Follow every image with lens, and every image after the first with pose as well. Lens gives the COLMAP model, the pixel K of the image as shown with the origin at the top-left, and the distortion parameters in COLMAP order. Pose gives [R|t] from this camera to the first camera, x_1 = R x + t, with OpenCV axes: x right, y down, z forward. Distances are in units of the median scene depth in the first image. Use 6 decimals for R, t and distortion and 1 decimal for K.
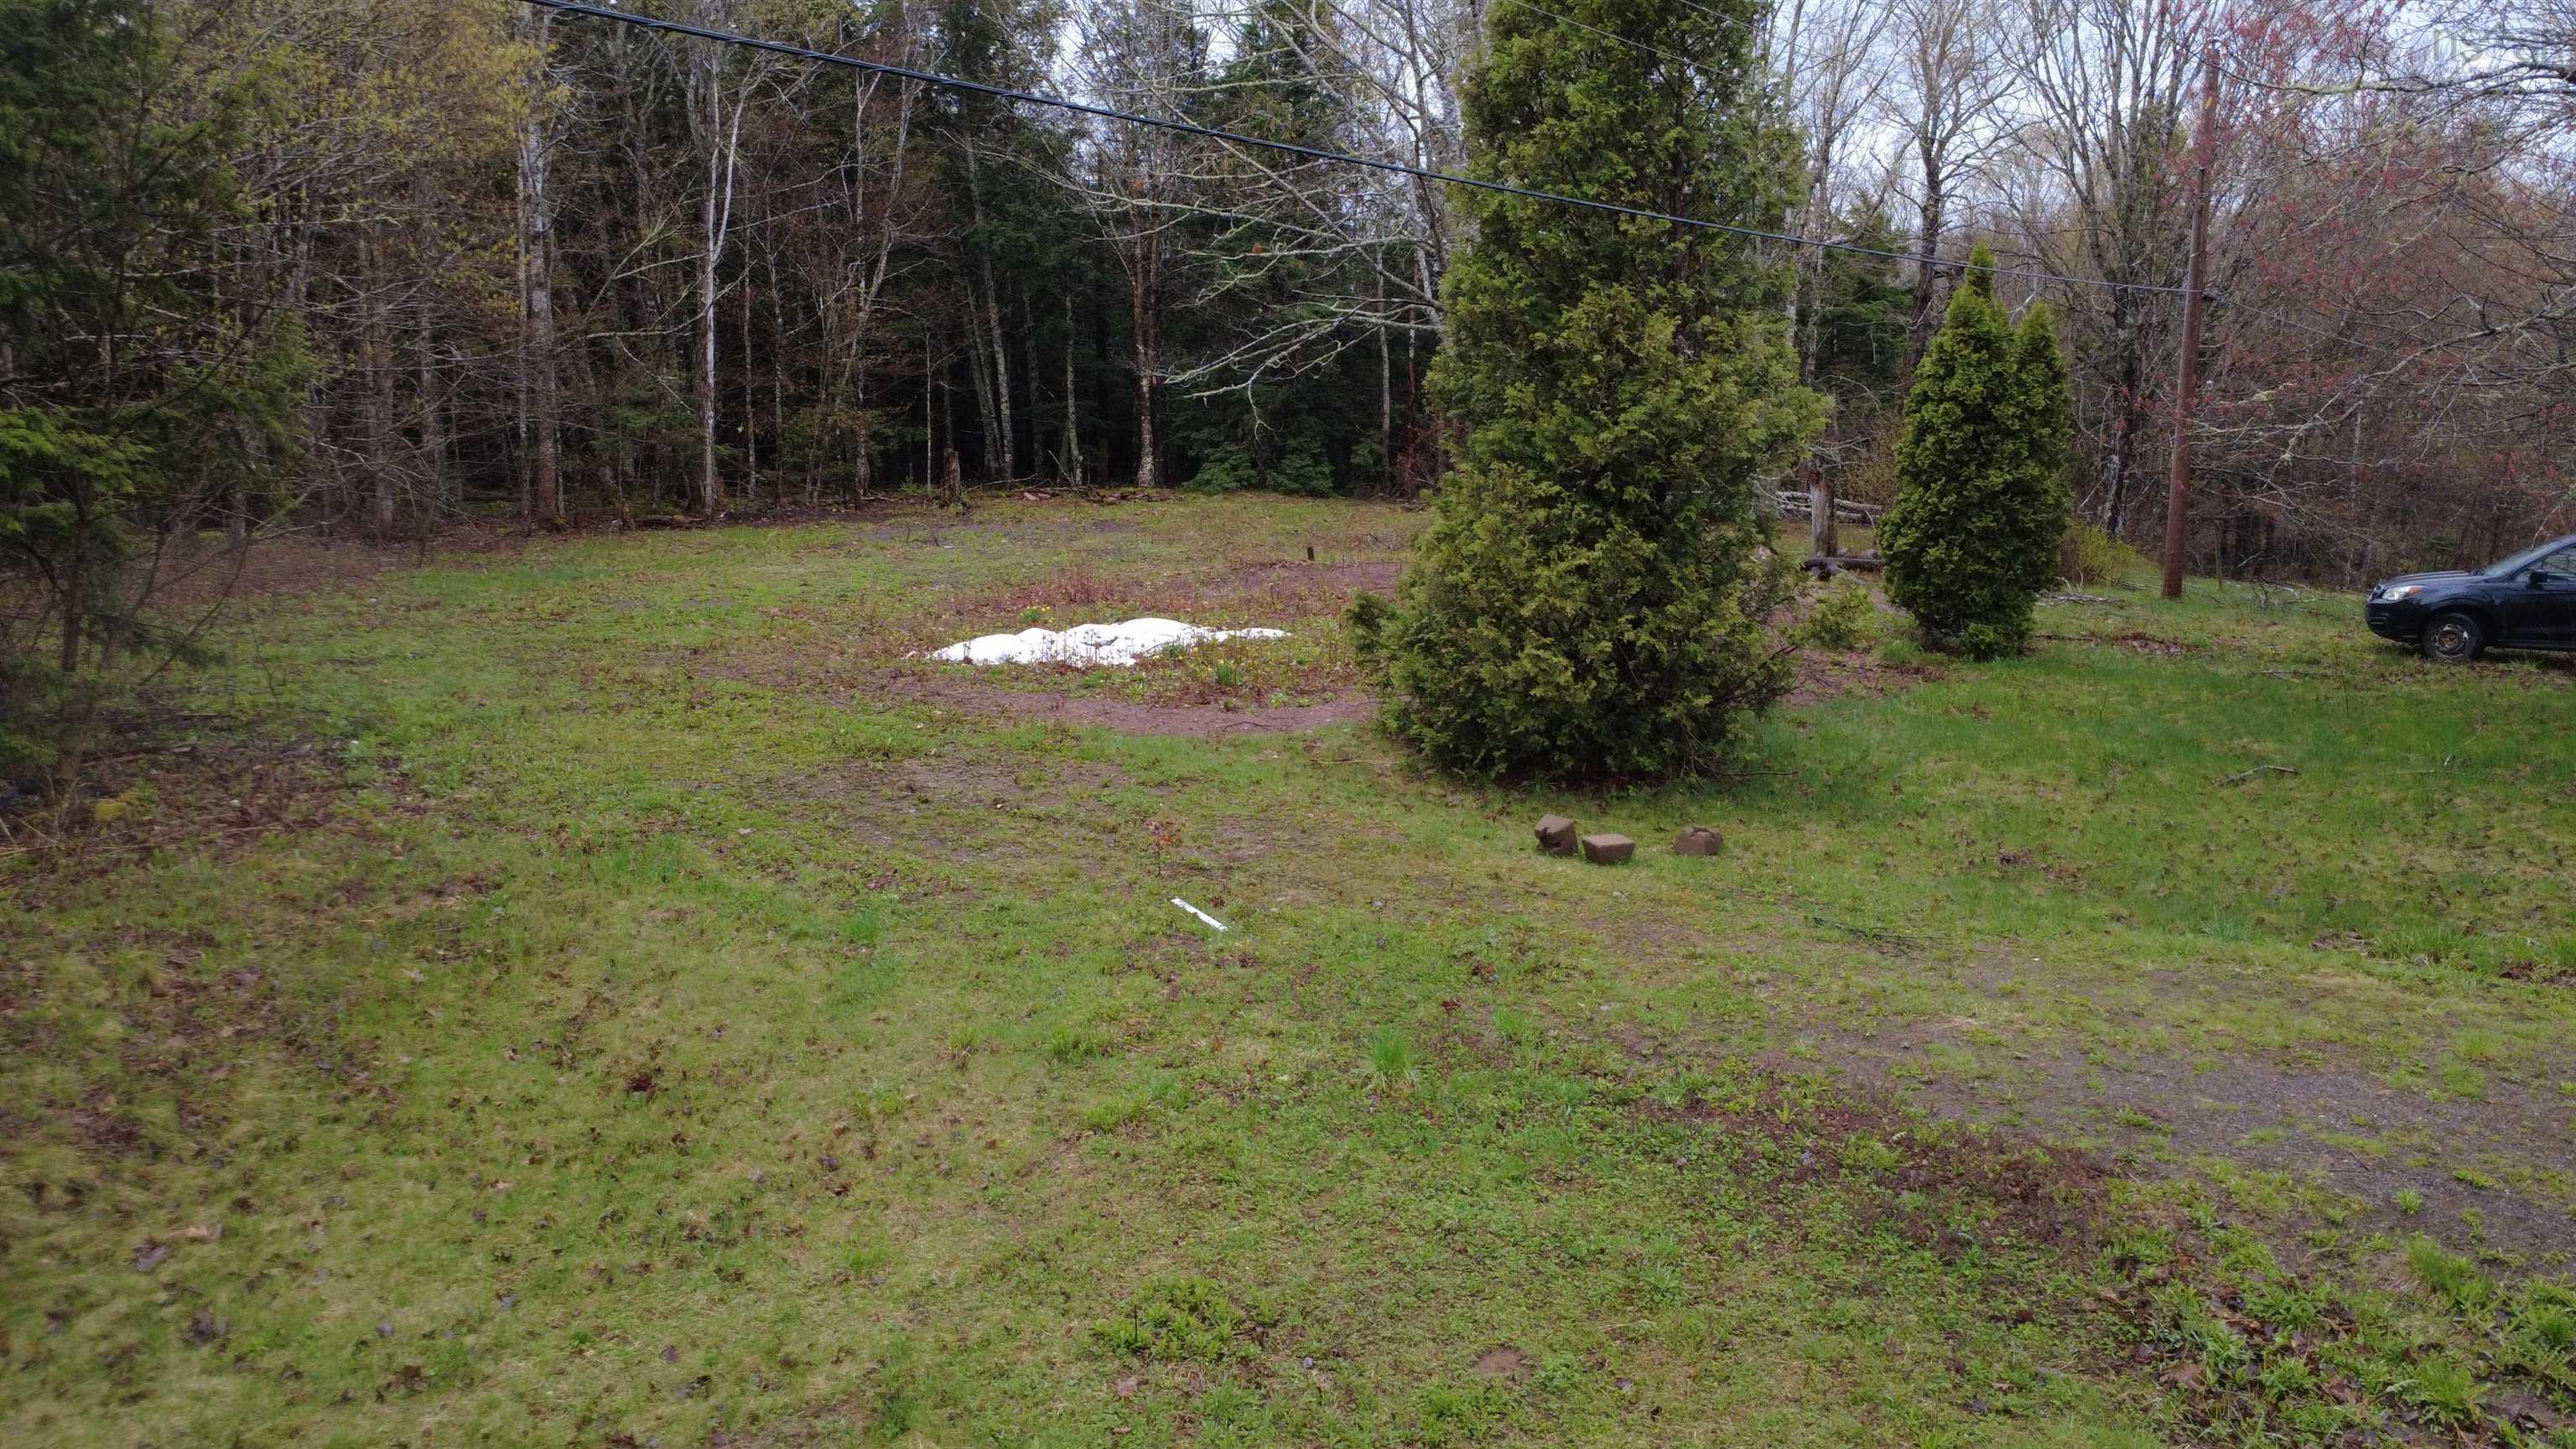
lens RADIAL K [[1868.1, 0, 1289.4], [0, 1868.1, 730.6], [0, 0, 1]] dist [0.001800, 0.000735]
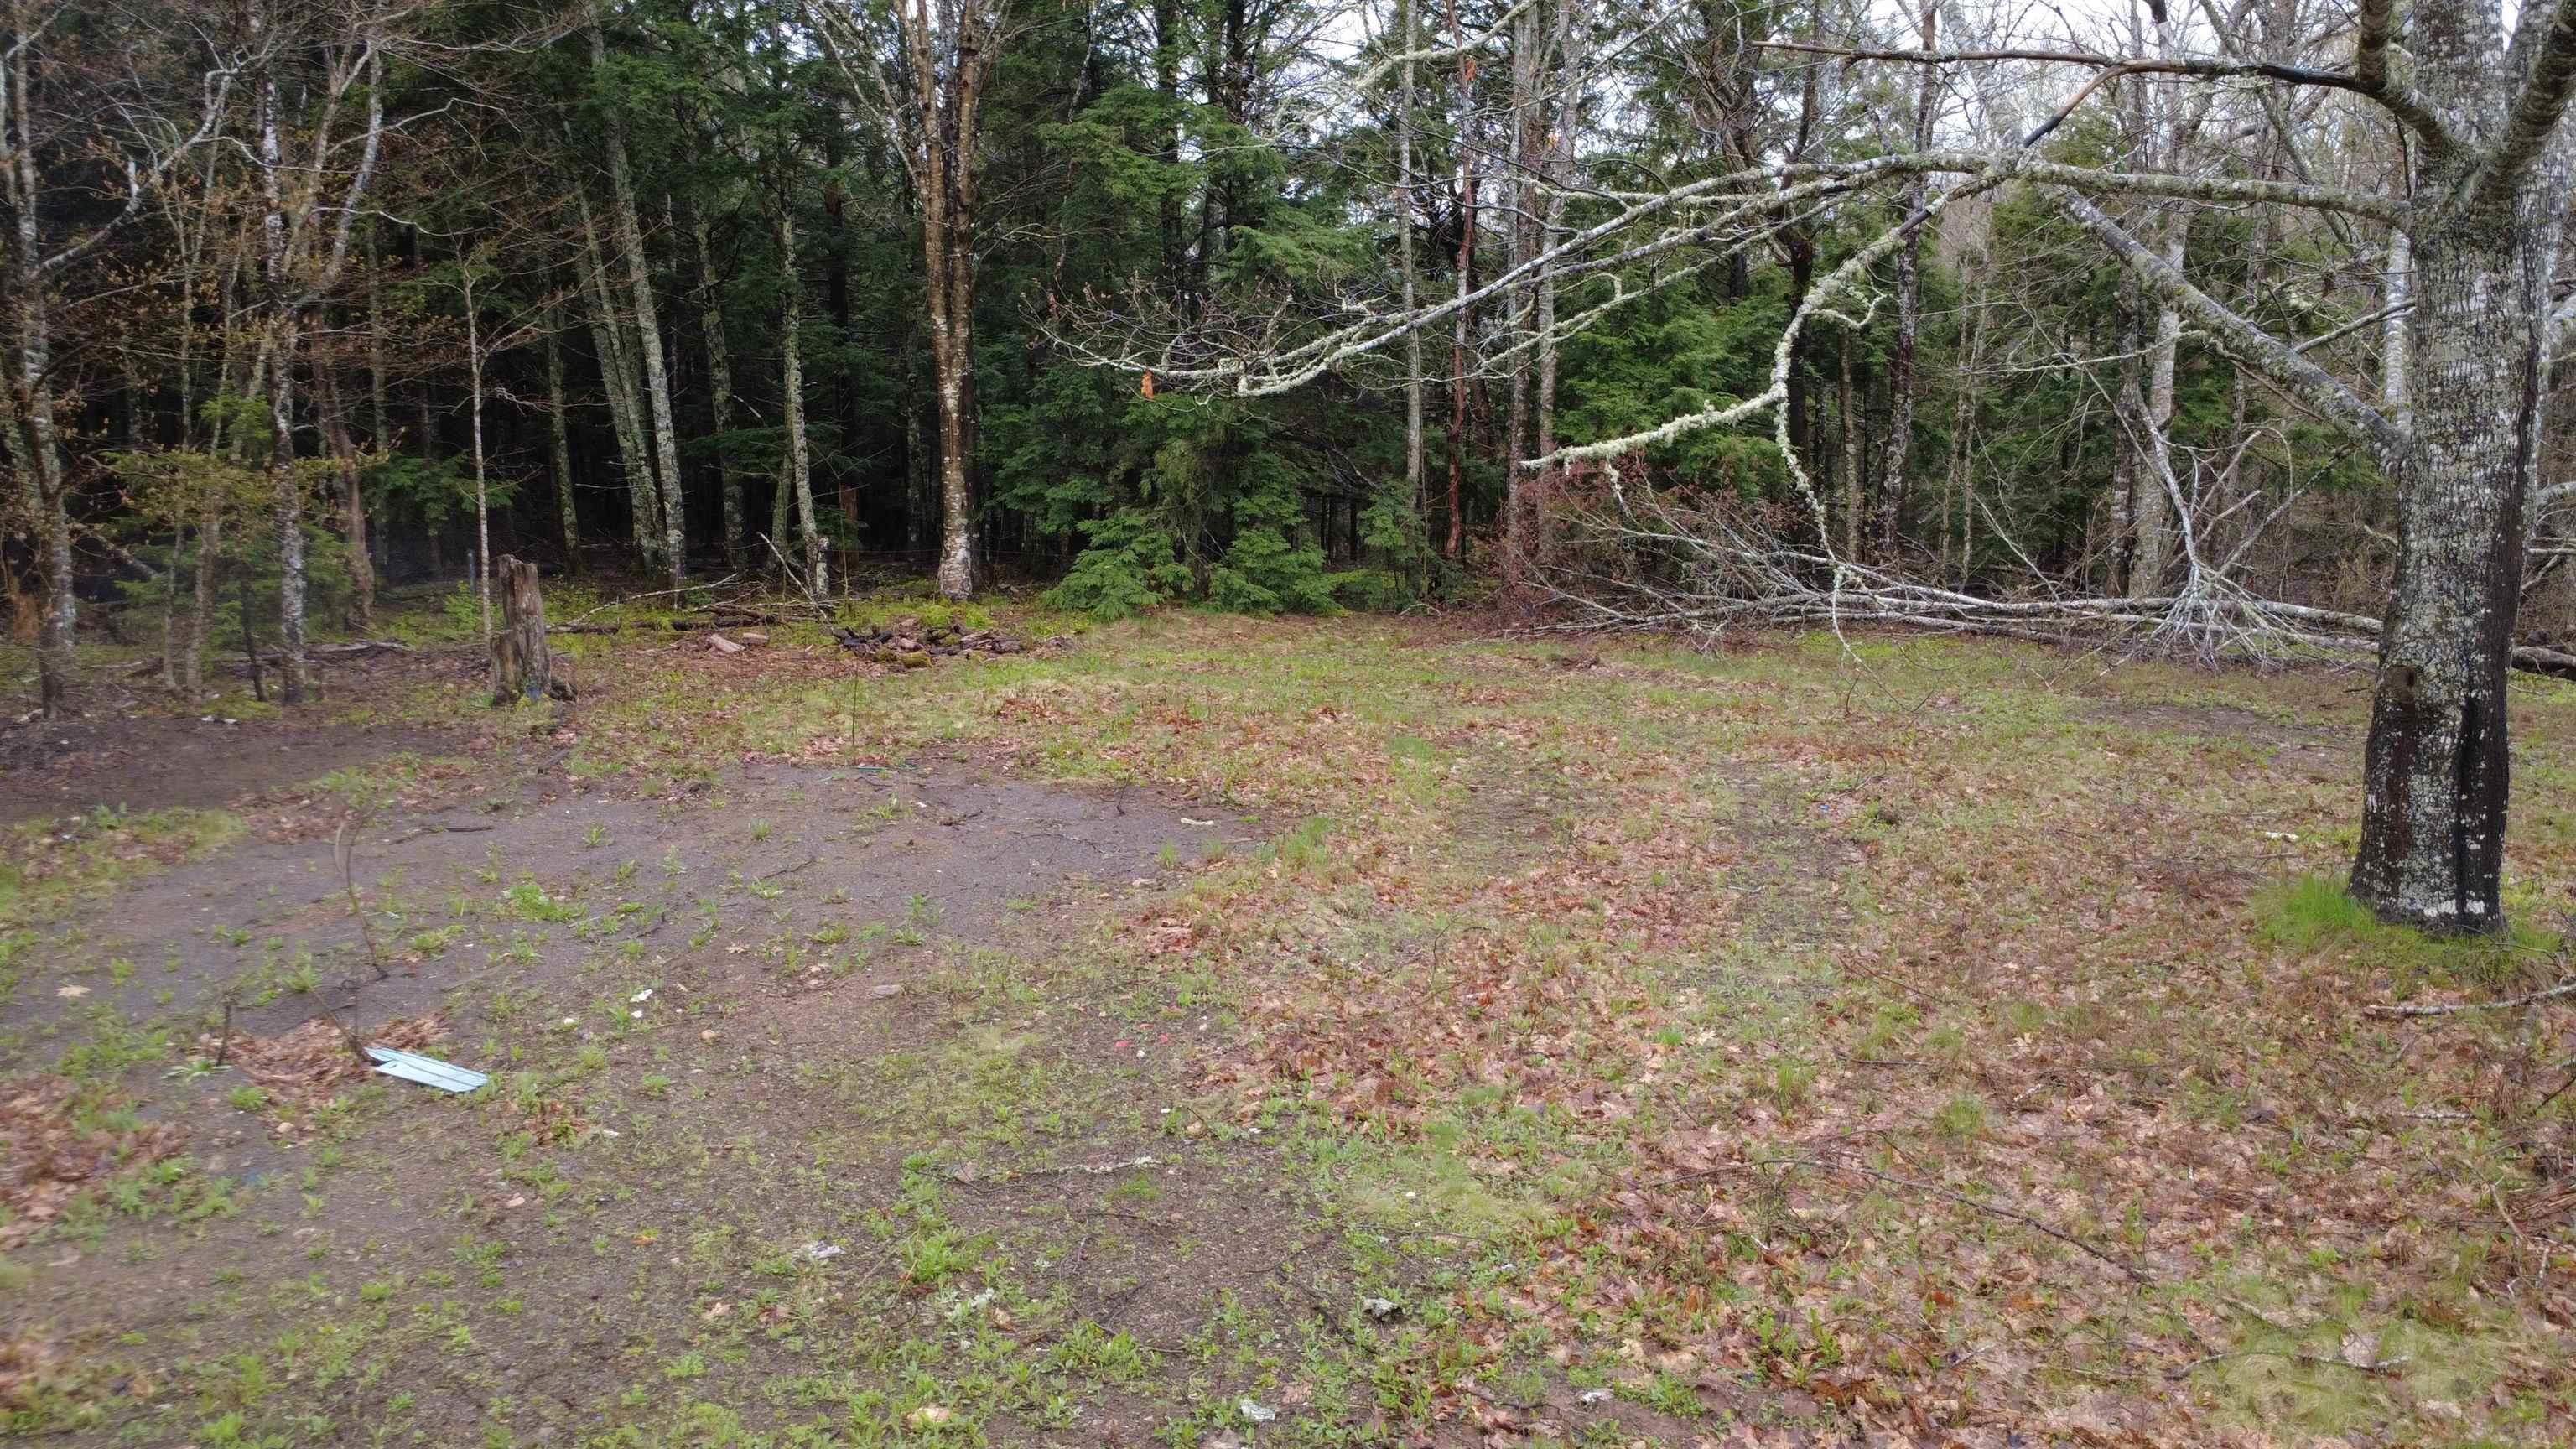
lens RADIAL K [[1868.1, 0, 1289.4], [0, 1868.1, 730.6], [0, 0, 1]] dist [0.001800, 0.000735]
pose [[0.986962, -0.030773, 0.157983, -0.198112], [0.031215, 0.999513, -0.000317, -0.260014], [-0.157897, 0.005245, 0.987442, 1.388985]]
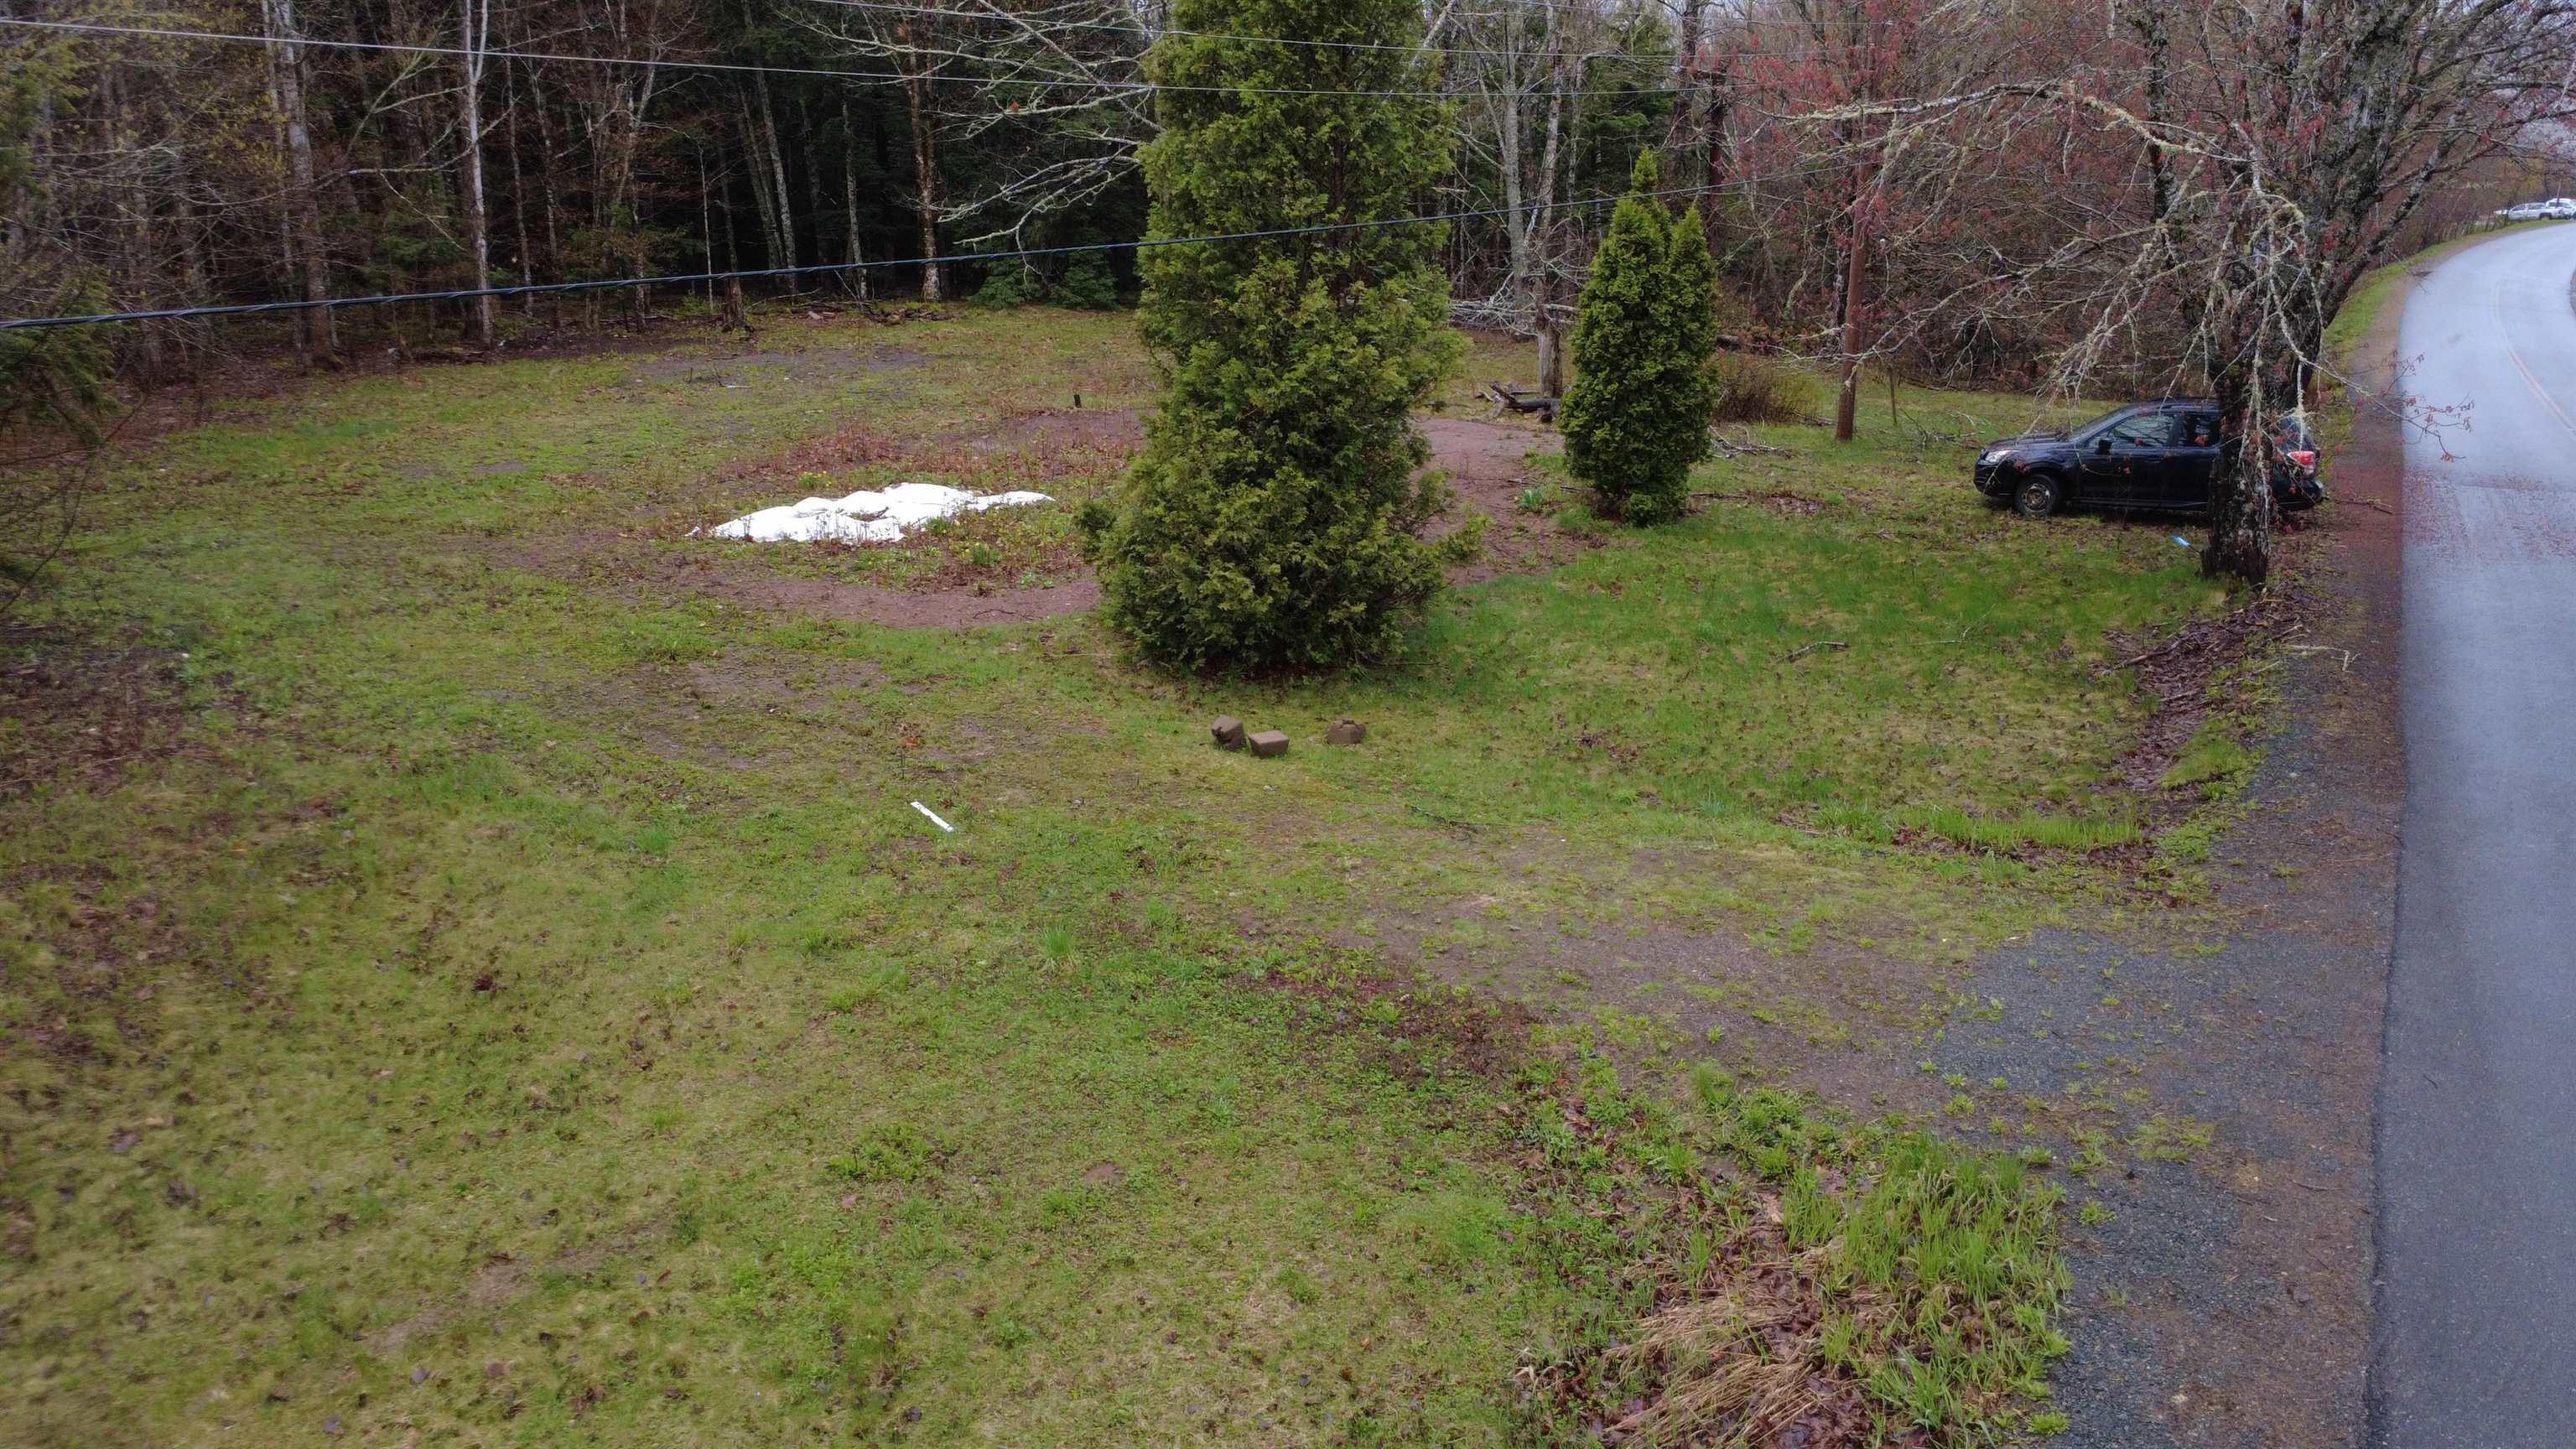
lens RADIAL K [[1868.1, 0, 1289.4], [0, 1868.1, 730.6], [0, 0, 1]] dist [0.001800, 0.000735]
pose [[0.995138, -0.030565, 0.093629, 0.041511], [0.018707, 0.991980, 0.125000, -0.061630], [-0.096699, -0.122640, 0.987729, -0.140407]]
